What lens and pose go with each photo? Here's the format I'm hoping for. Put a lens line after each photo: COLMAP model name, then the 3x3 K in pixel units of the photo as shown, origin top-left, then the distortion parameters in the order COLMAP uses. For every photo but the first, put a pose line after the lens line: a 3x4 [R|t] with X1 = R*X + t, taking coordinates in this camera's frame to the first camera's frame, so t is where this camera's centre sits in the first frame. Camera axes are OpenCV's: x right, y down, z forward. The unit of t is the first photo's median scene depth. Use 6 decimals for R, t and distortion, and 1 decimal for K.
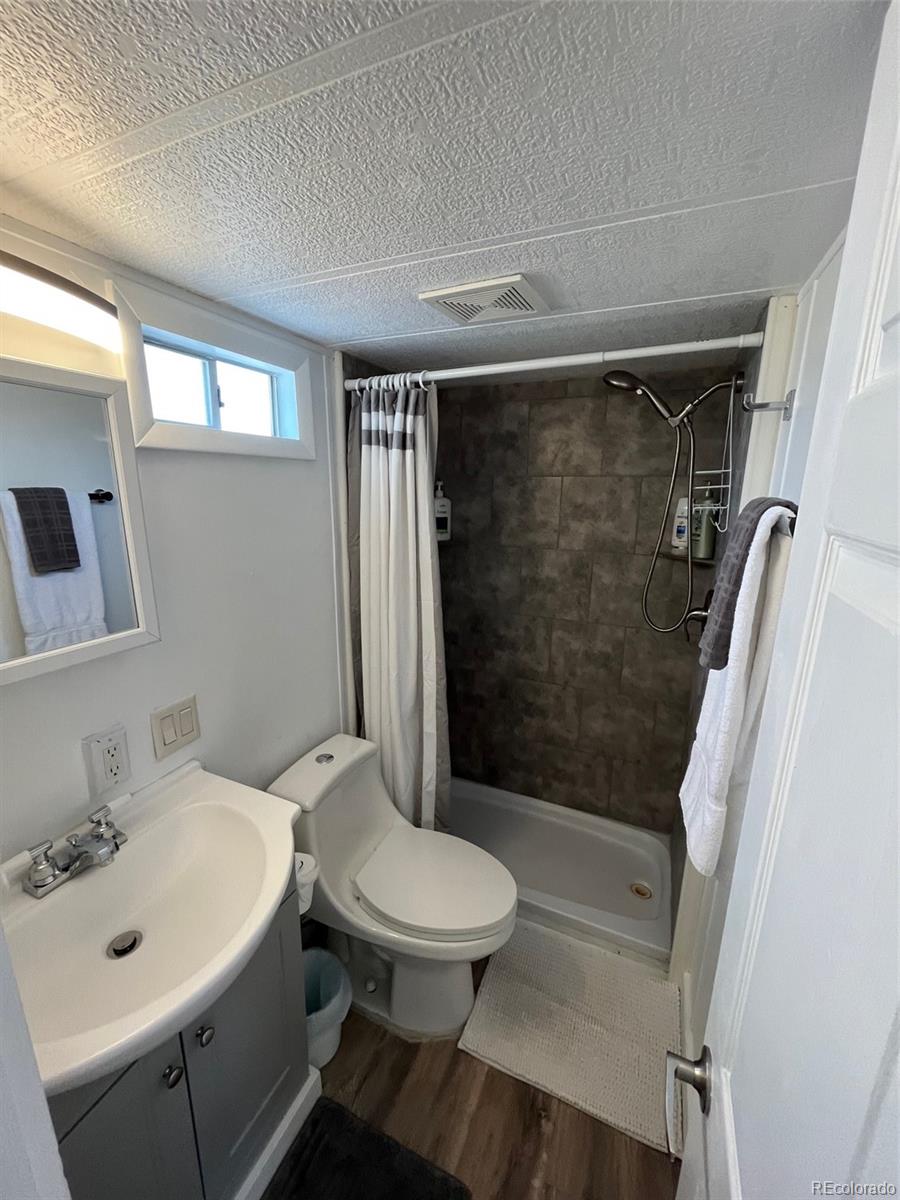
lens RADIAL K [[484.5, 0, 445.8], [0, 484.5, 600.5], [0, 0, 1]] dist [-0.003855, 0.000427]
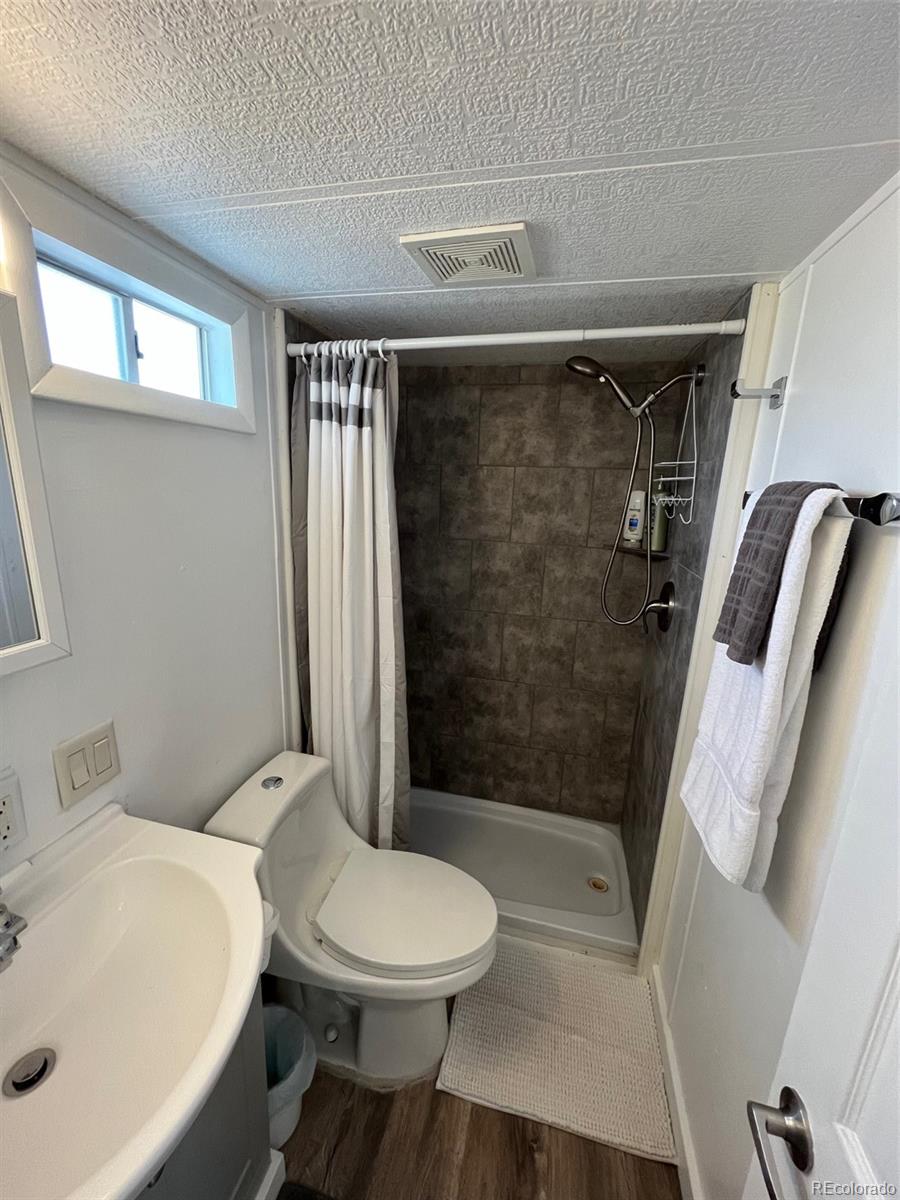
lens RADIAL K [[484.5, 0, 447.3], [0, 484.5, 600.5], [0, 0, 1]] dist [-0.003855, 0.000427]
pose [[0.983204, -0.017591, 0.181661, -0.098787], [0.016438, 0.999834, 0.007847, 0.001039], [-0.181769, -0.004729, 0.983330, 0.102800]]
